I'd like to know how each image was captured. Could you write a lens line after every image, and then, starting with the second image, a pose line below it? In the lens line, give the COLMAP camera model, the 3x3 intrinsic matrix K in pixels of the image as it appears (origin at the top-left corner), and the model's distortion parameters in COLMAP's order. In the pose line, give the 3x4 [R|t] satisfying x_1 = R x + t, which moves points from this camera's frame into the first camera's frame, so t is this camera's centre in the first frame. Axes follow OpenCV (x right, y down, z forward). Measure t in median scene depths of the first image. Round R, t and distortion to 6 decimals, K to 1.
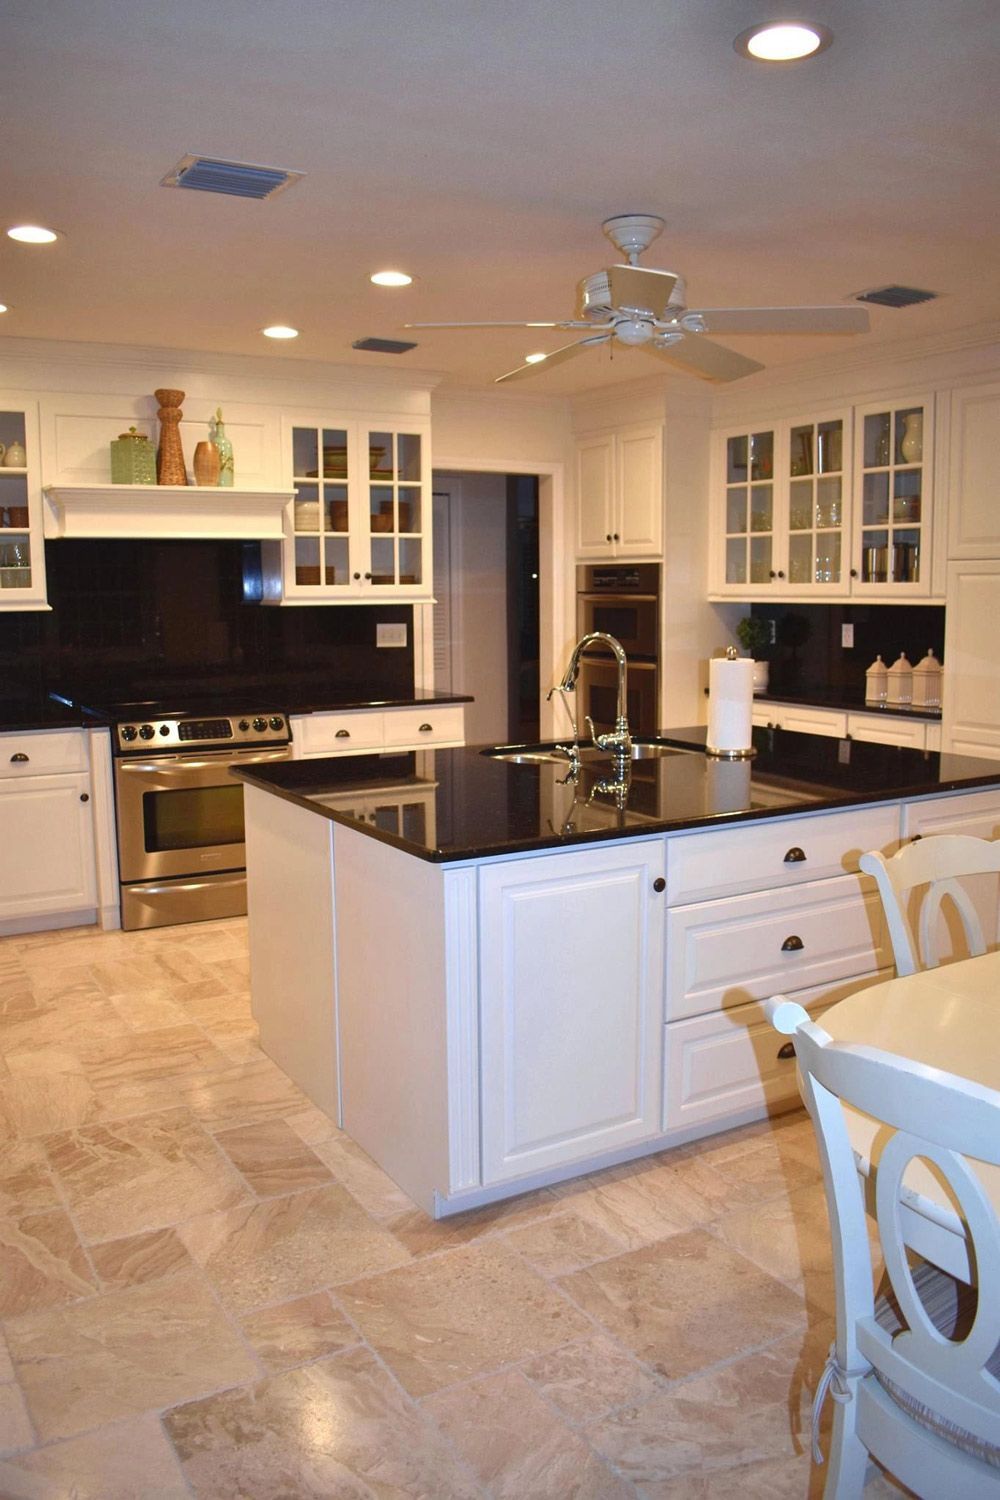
lens RADIAL K [[1192.8, 0, 500.0], [0, 1192.8, 750.0], [0, 0, 1]] dist [-0.096550, 0.012101]
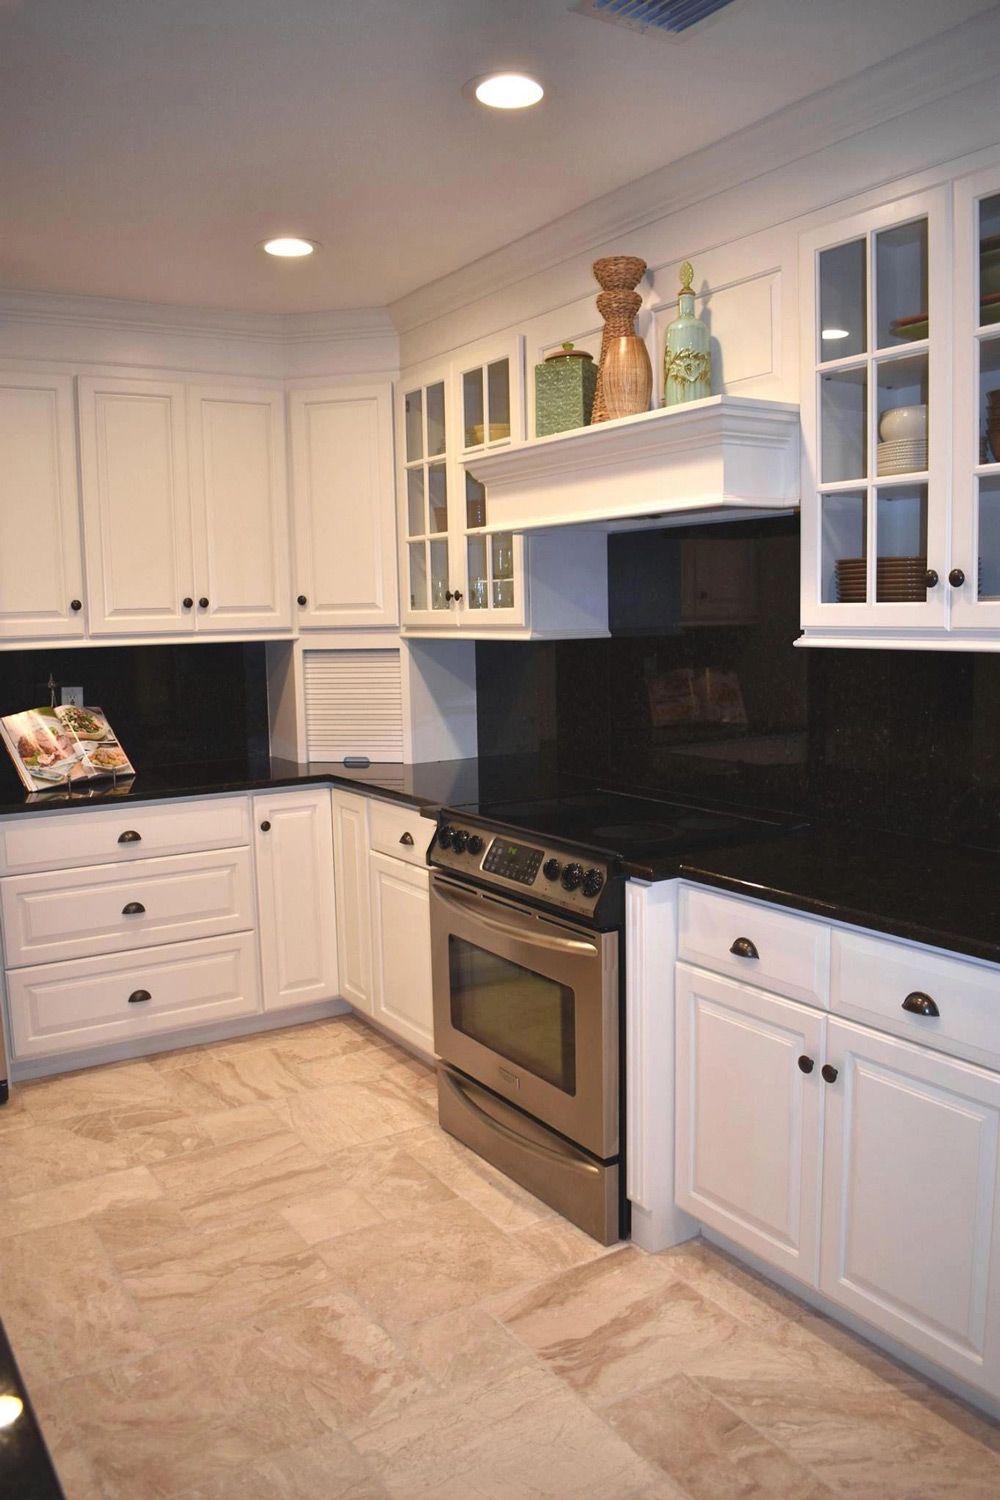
lens RADIAL K [[1173.1, 0, 500.0], [0, 1173.1, 750.0], [0, 0, 1]] dist [-0.096248, 0.009895]
pose [[0.035335, 0.125900, -0.991413, 0.270472], [-0.116444, 0.985795, 0.121036, -0.122158], [0.992568, 0.111168, 0.049494, 0.858101]]
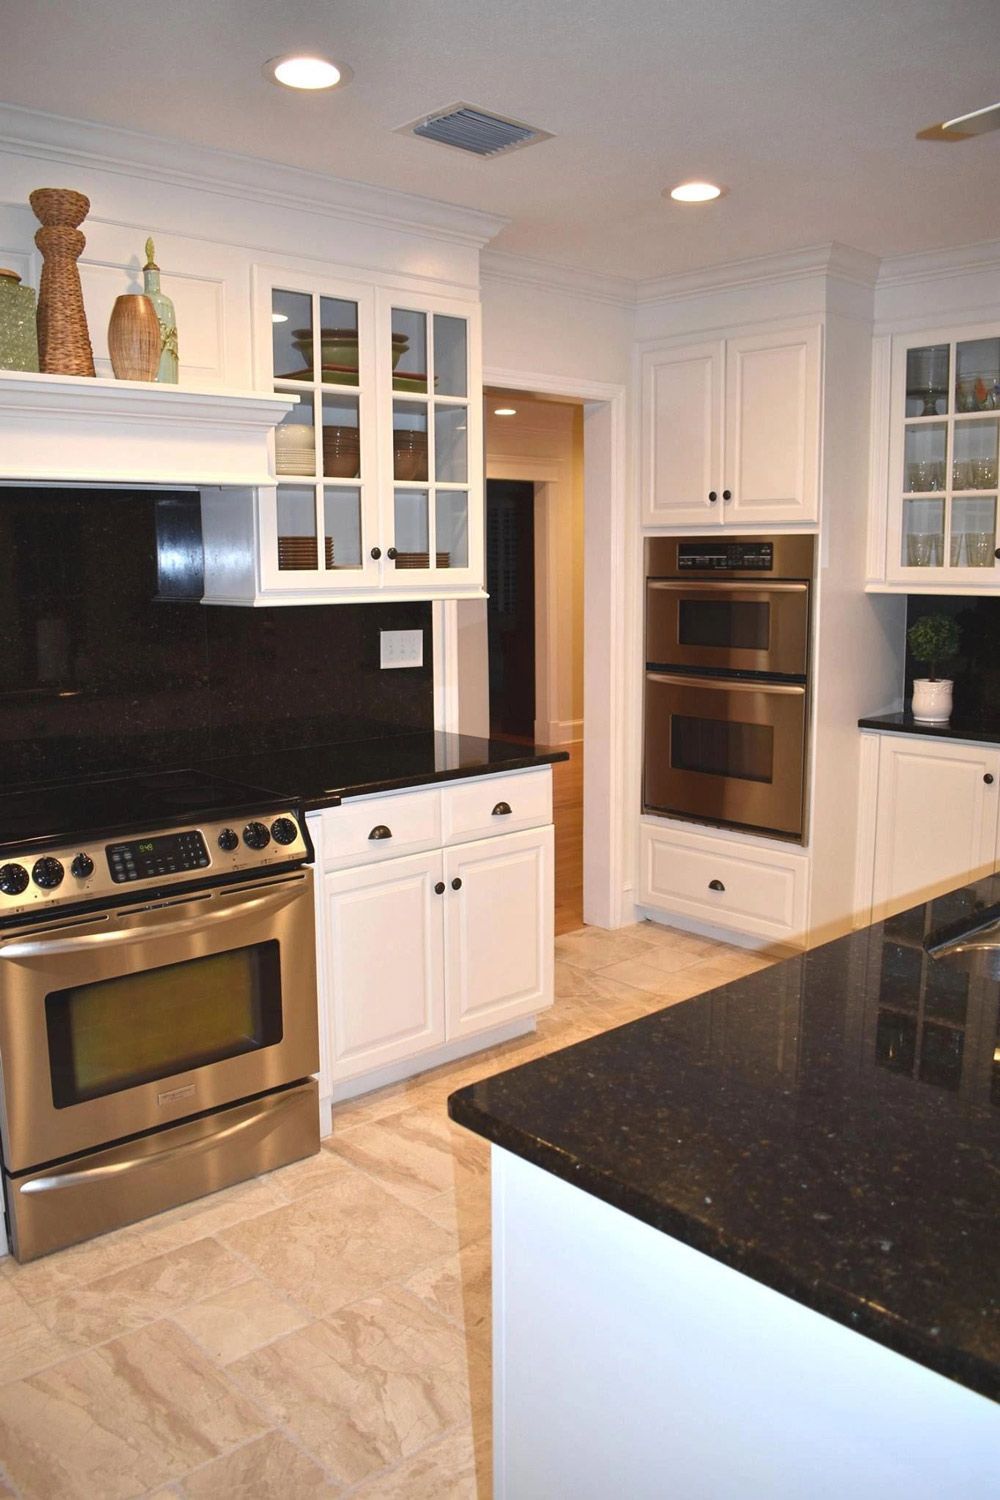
lens RADIAL K [[1173.1, 0, 500.0], [0, 1173.1, 750.0], [0, 0, 1]] dist [-0.096248, 0.009895]
pose [[0.979690, -0.033884, 0.197634, -0.180304], [0.029233, 0.999224, 0.026406, -0.064137], [-0.198375, -0.020092, 0.979920, 0.427998]]
